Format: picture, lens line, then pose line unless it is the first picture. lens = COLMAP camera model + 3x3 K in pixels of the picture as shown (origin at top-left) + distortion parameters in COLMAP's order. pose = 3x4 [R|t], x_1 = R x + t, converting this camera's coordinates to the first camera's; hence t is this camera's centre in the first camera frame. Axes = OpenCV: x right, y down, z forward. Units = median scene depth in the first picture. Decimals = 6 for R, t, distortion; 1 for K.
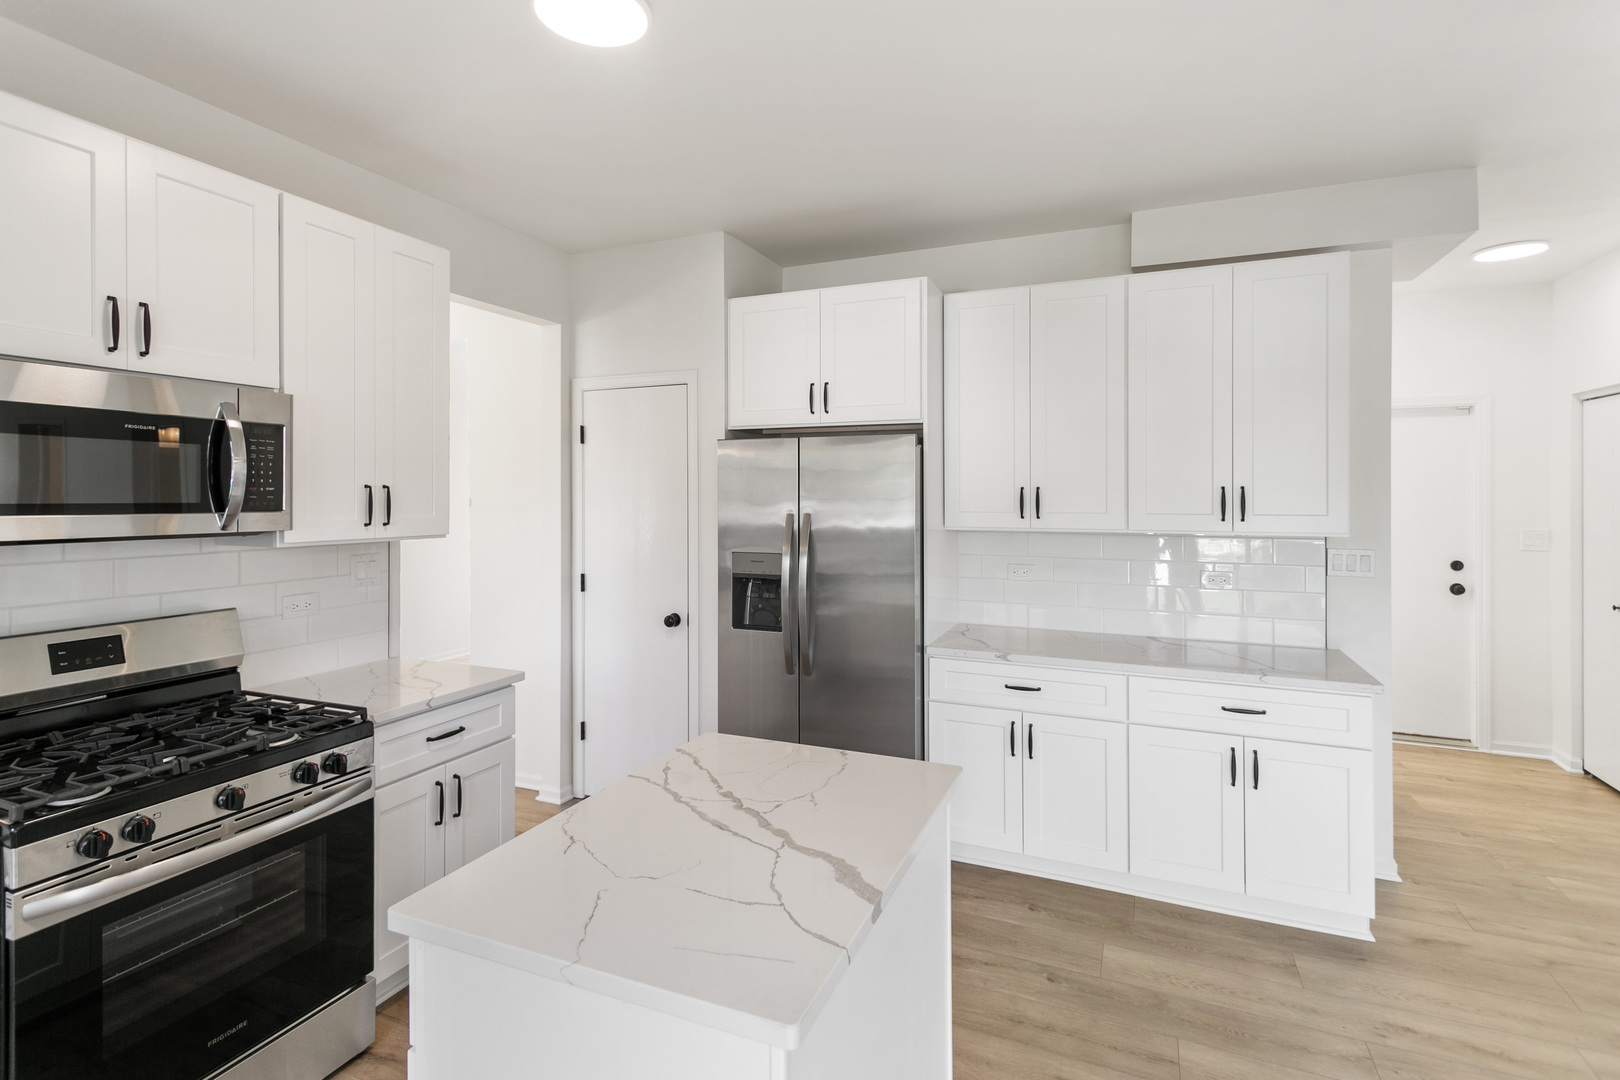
lens RADIAL K [[773.3, 0, 812.1], [0, 773.3, 495.1], [0, 0, 1]] dist [0.023088, -0.013256]
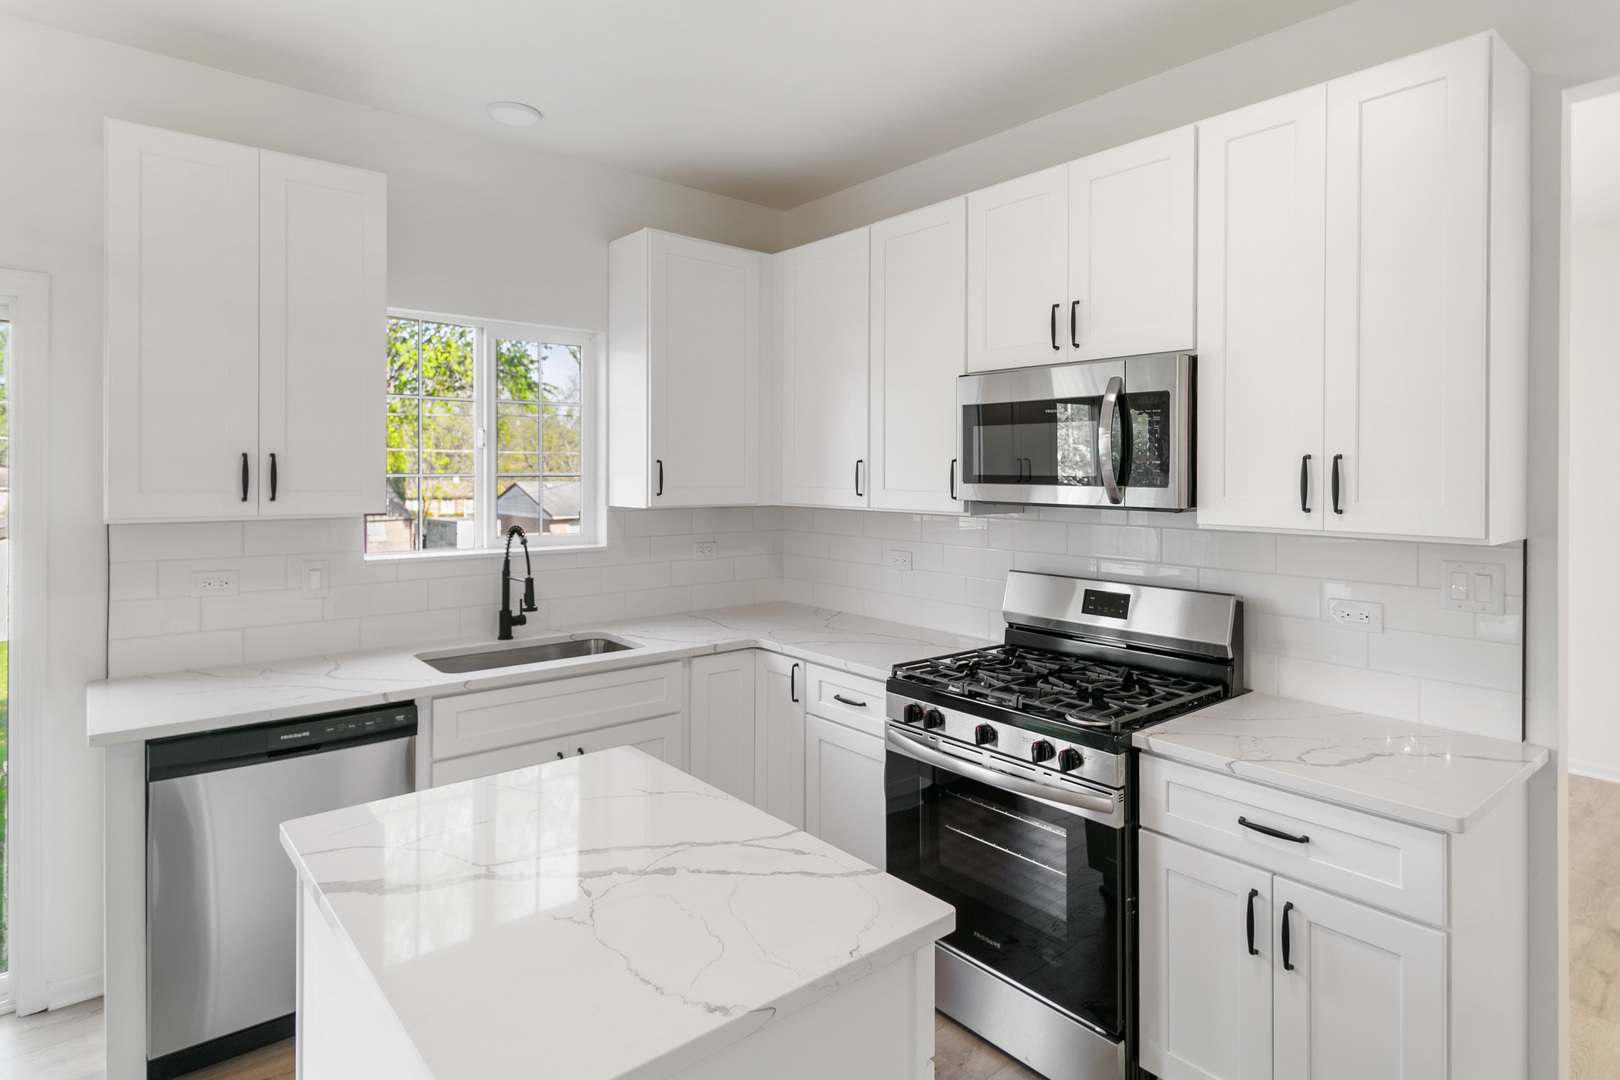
lens RADIAL K [[879.3, 0, 813.2], [0, 879.3, 477.6], [0, 0, 1]] dist [0.019591, -0.000133]
pose [[-0.453902, 0.004612, -0.891039, 0.354567], [-0.003914, 0.999967, 0.007170, 0.003796], [0.891043, 0.006742, -0.453869, 0.931642]]
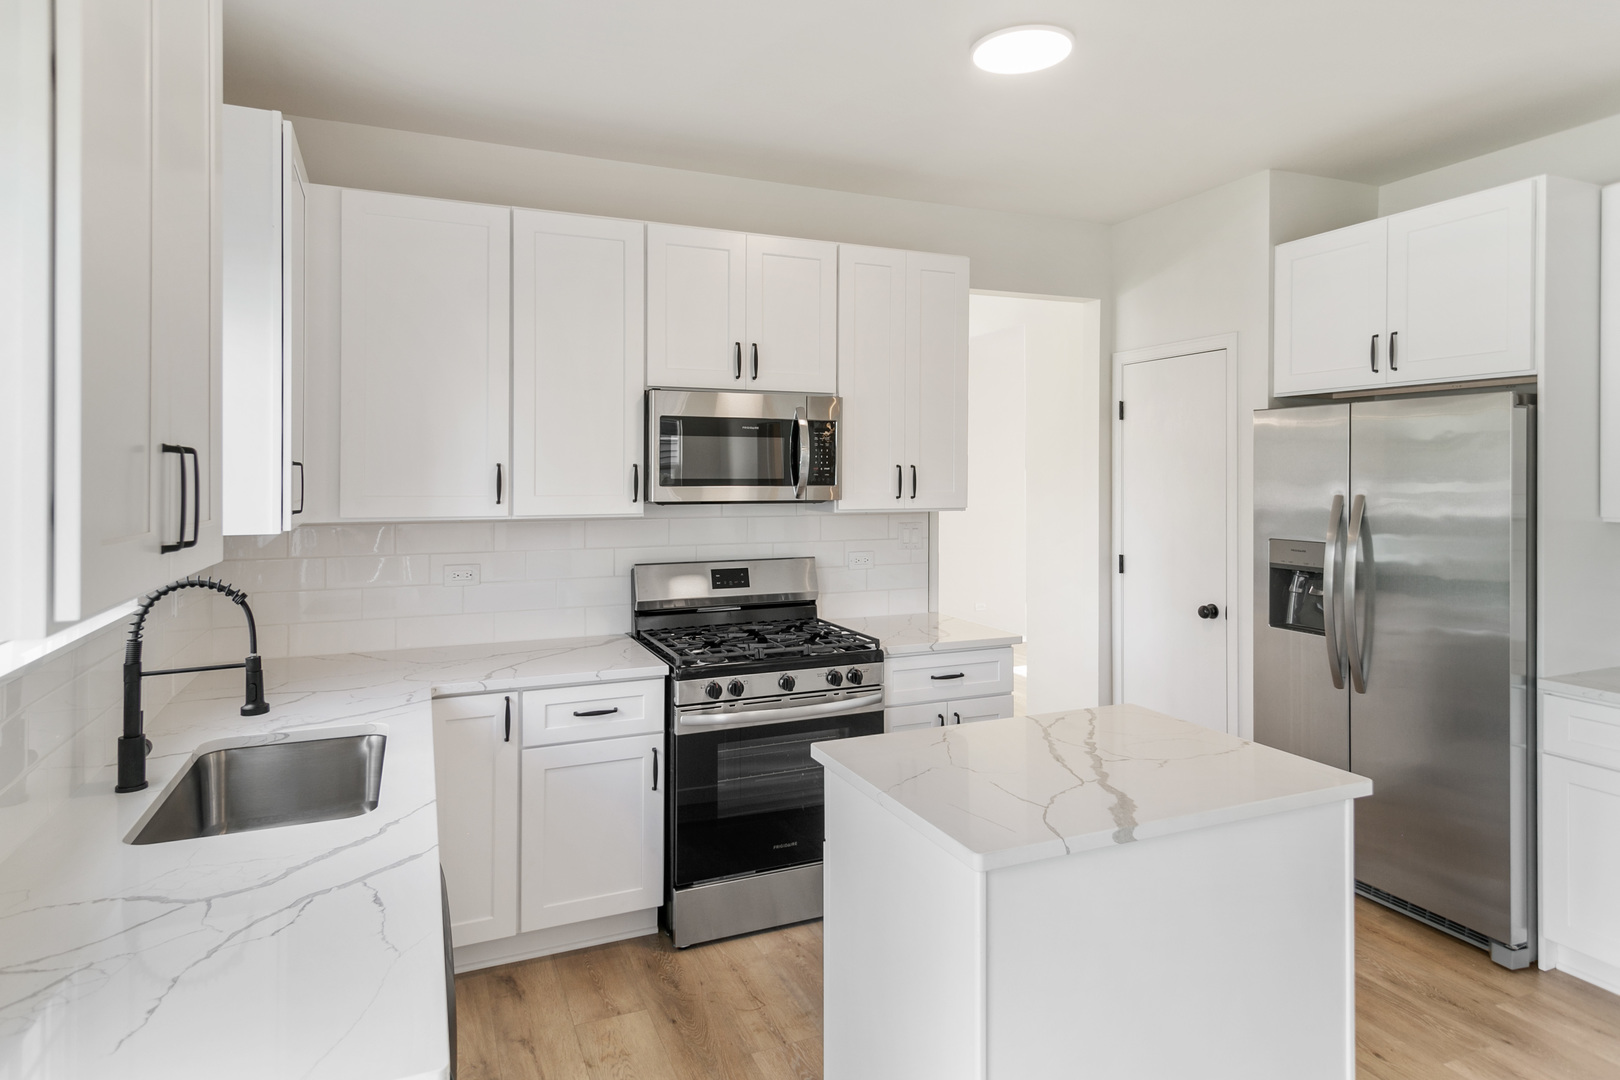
lens RADIAL K [[912.0, 0, 808.1], [0, 912.0, 470.5], [0, 0, 1]] dist [0.001040, -0.000972]
pose [[0.724693, -0.002470, -0.689067, 0.307678], [0.000451, 0.999995, -0.003111, 0.000001], [0.689071, 0.001943, 0.724691, -0.136482]]
